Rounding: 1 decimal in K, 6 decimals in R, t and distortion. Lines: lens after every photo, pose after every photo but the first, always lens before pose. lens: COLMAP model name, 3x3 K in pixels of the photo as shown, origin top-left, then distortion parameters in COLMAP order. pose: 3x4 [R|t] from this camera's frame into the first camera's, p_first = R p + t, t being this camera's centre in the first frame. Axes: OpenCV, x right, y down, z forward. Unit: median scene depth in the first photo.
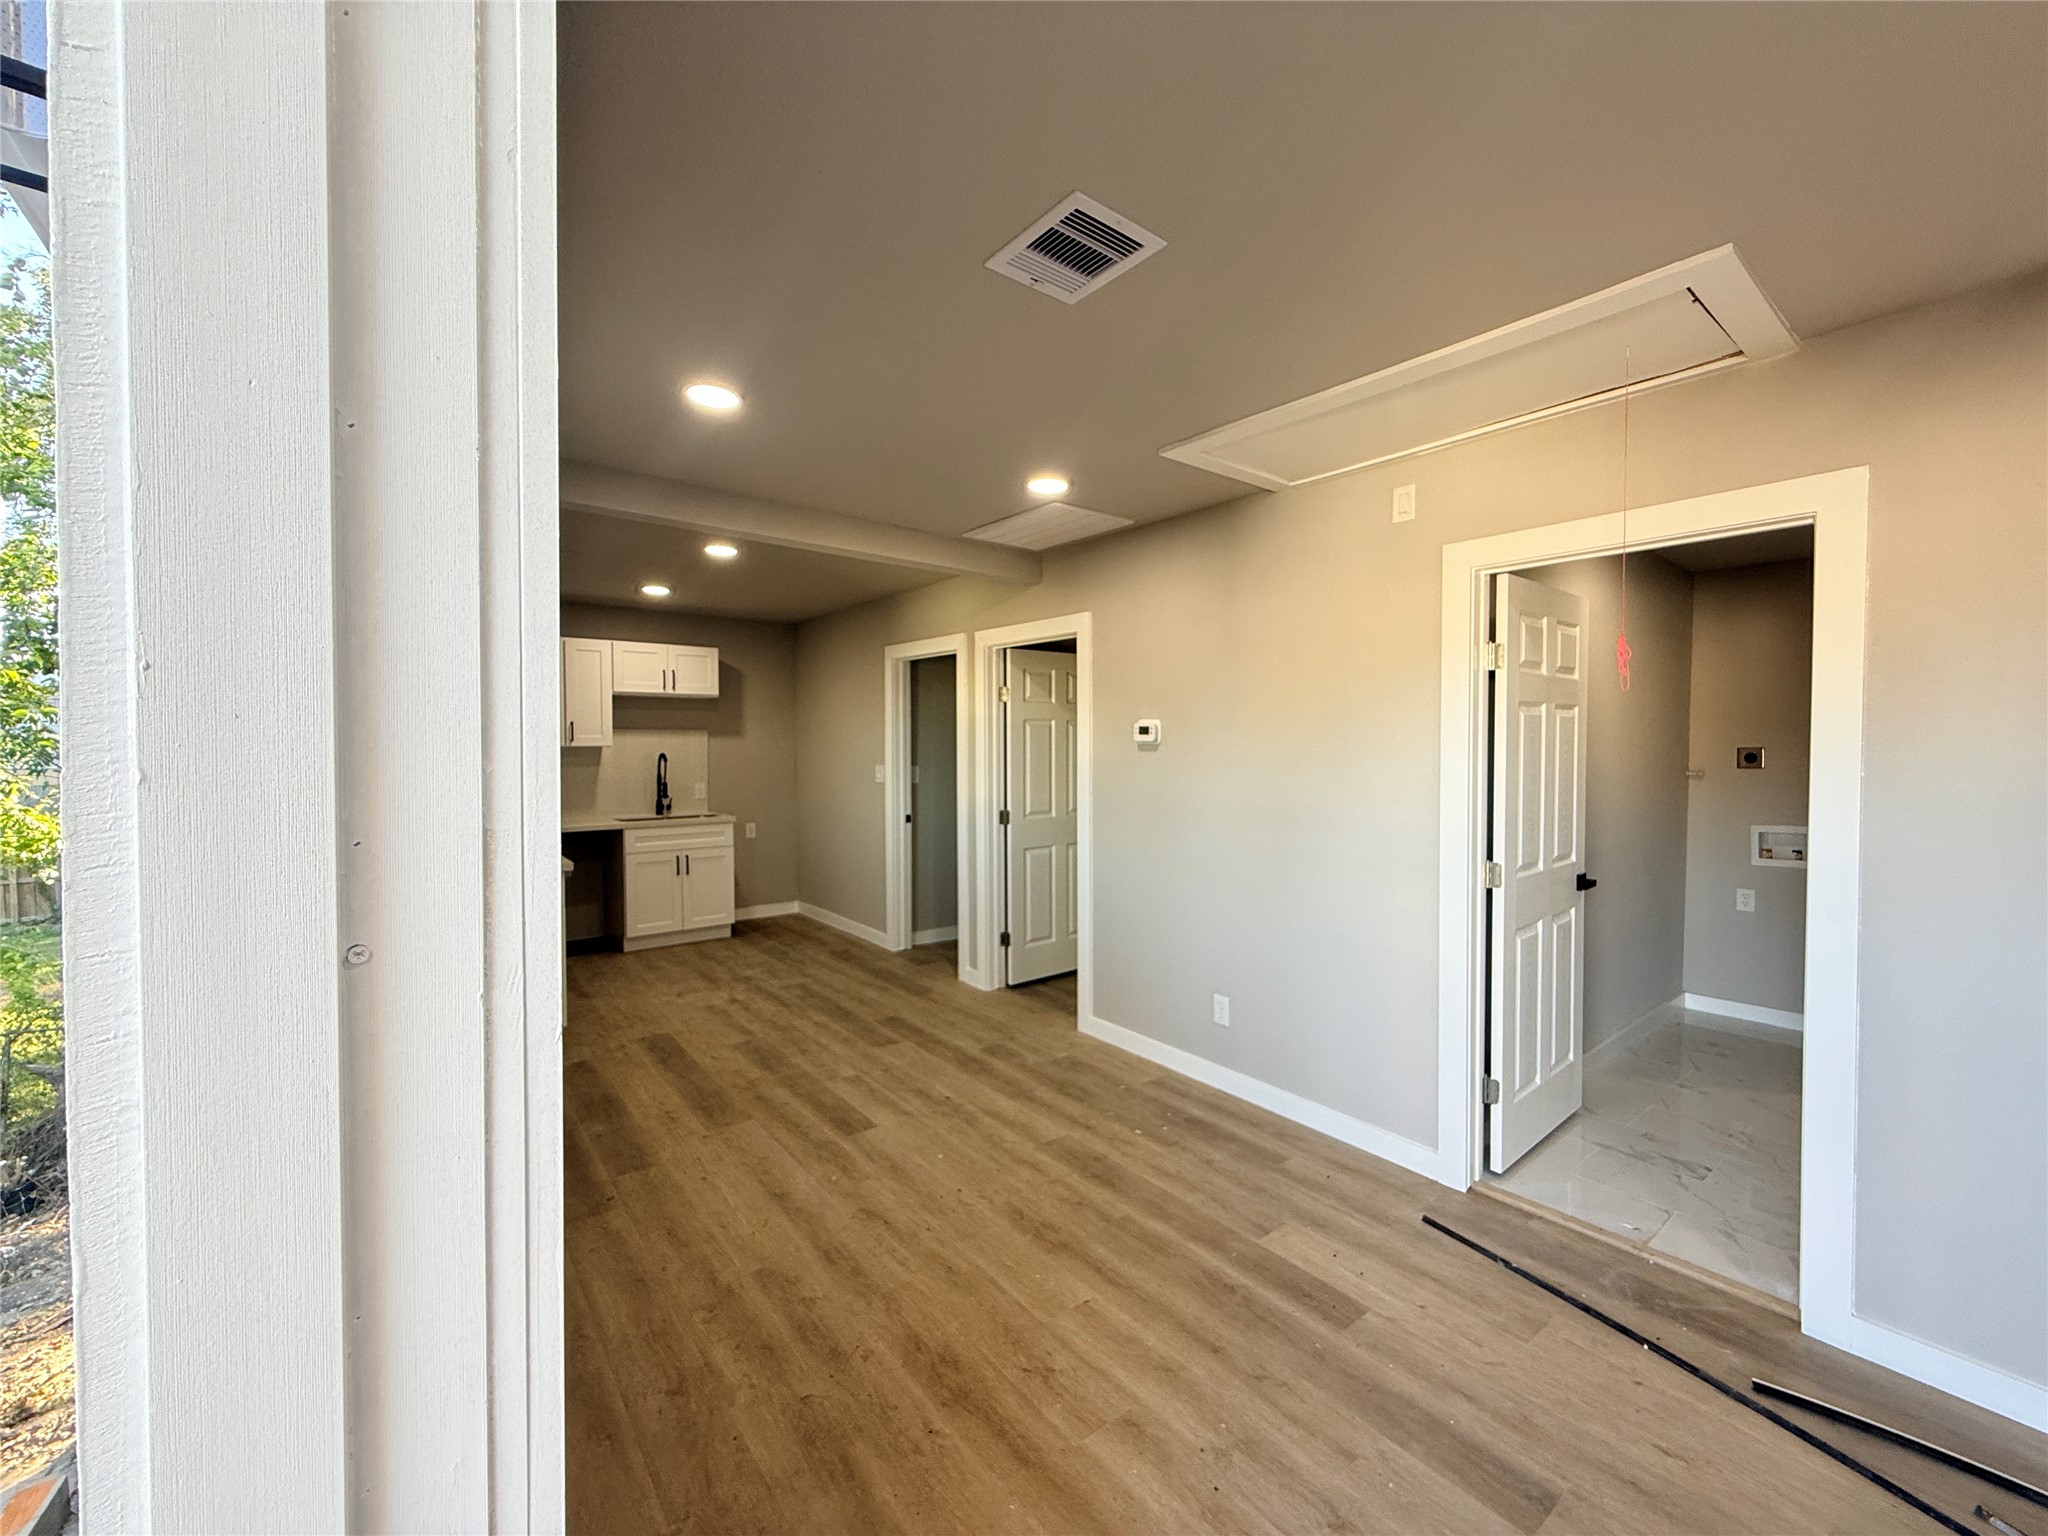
lens RADIAL K [[827.2, 0, 1024.0], [0, 827.2, 768.0], [0, 0, 1]] dist [0.000797, 0.000044]
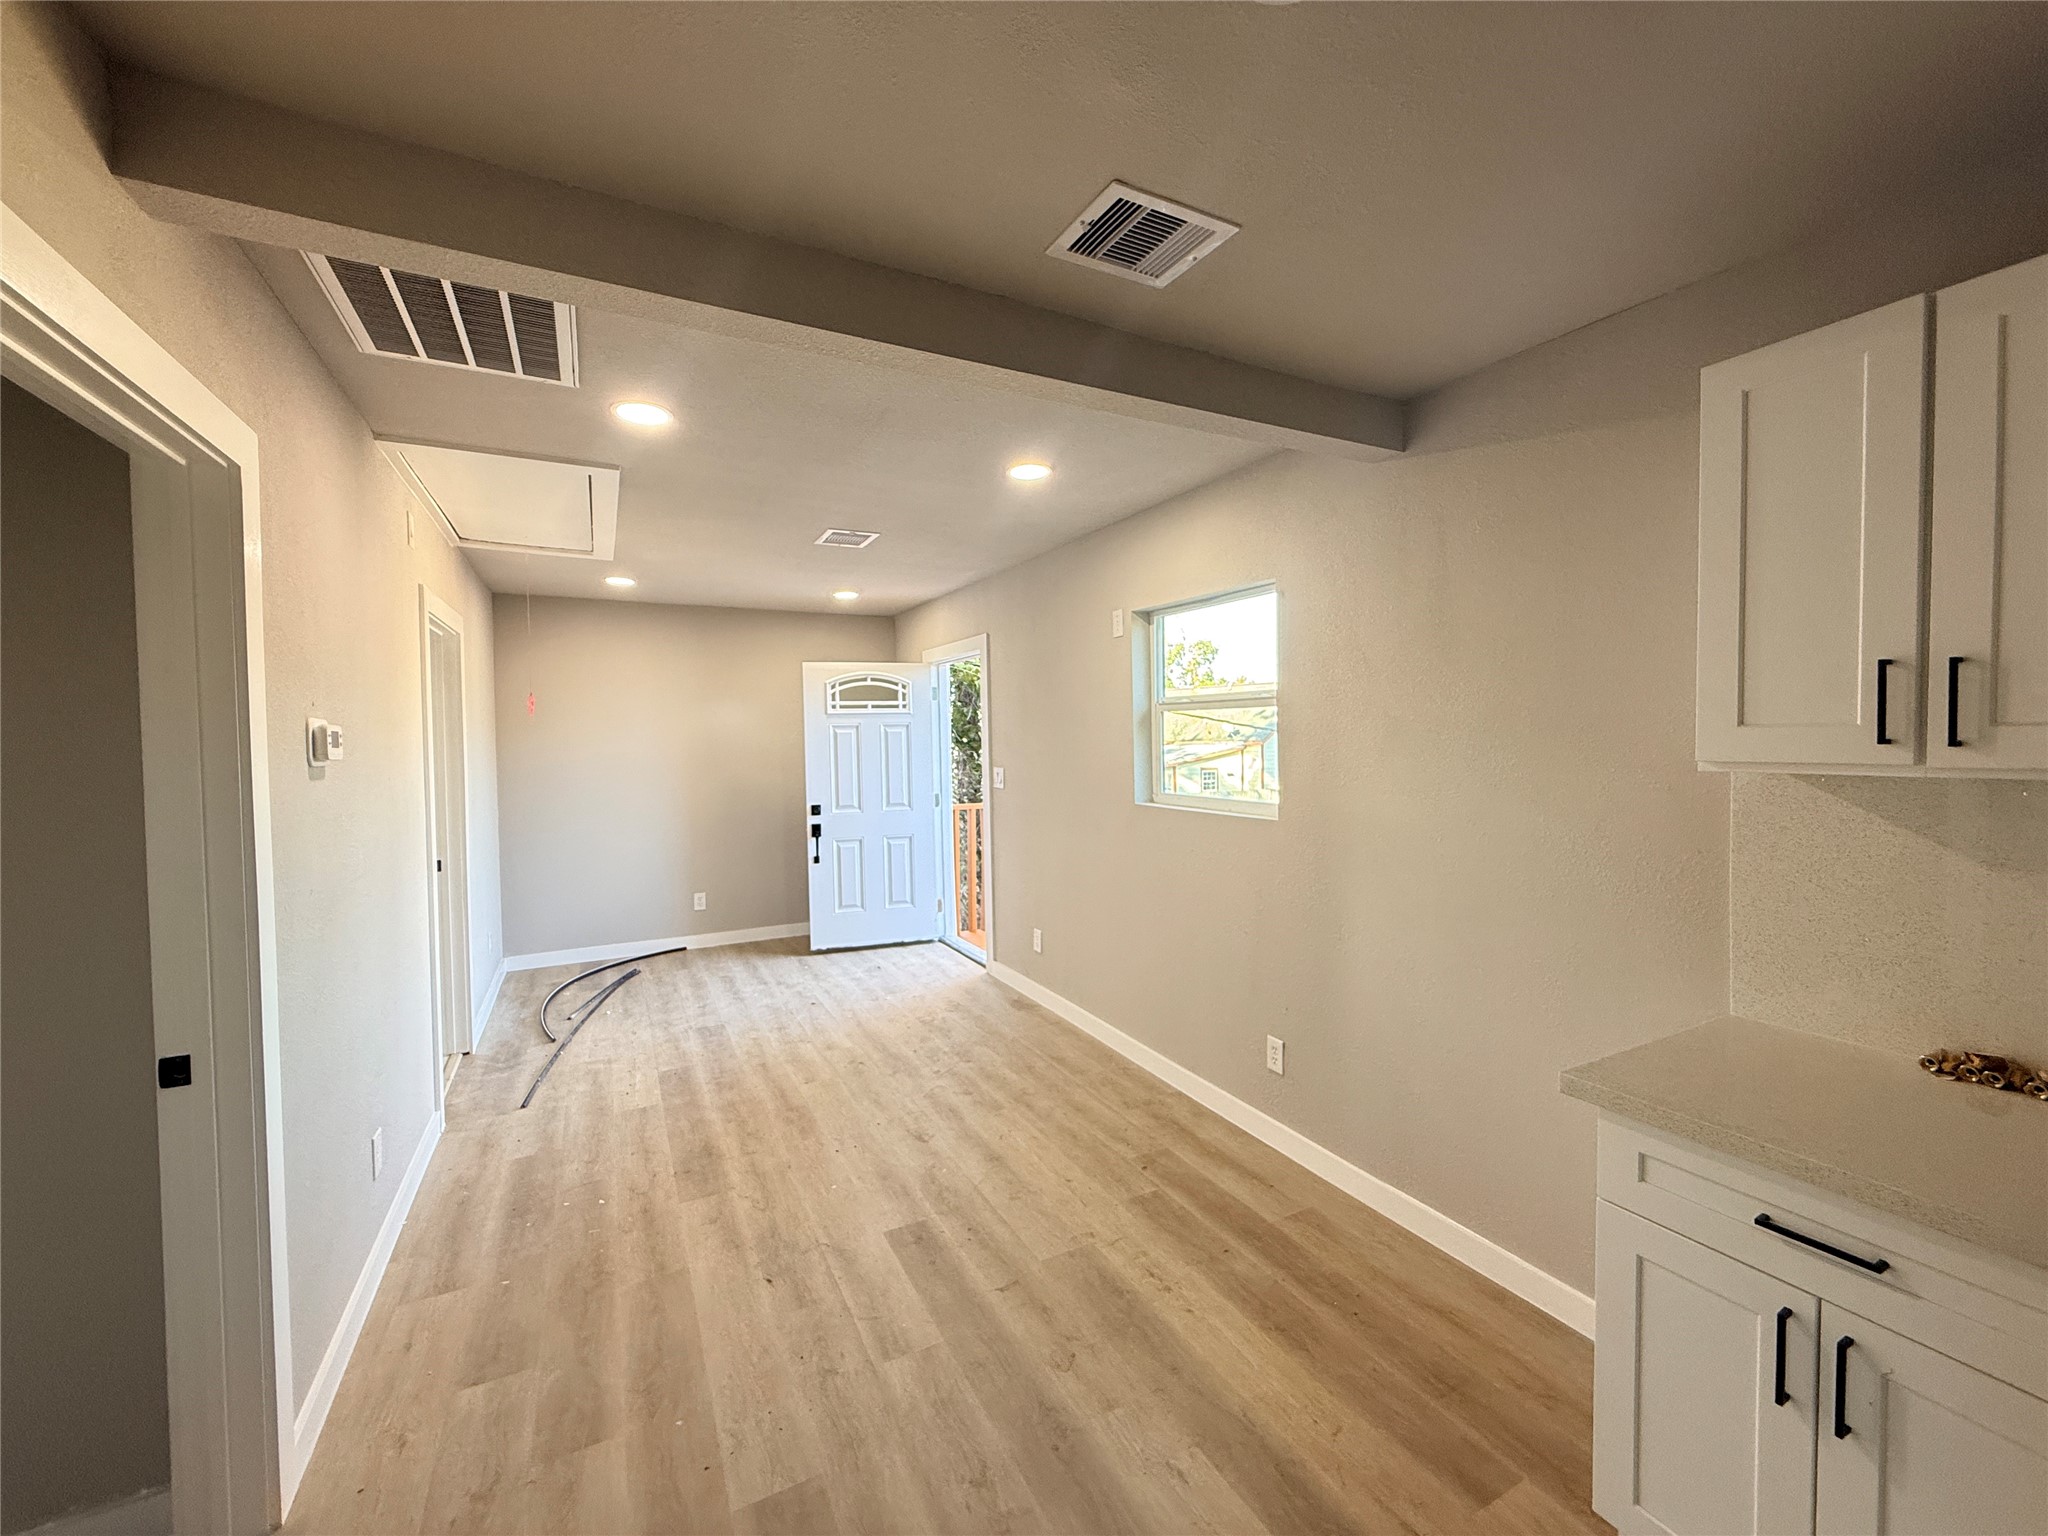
lens RADIAL K [[827.2, 0, 1024.0], [0, 827.2, 768.0], [0, 0, 1]] dist [0.000797, 0.000044]
pose [[-0.983191, 0.005284, 0.182502, -0.474019], [0.017580, 0.997677, 0.065819, -0.067732], [-0.181730, 0.067921, -0.981000, 1.792107]]
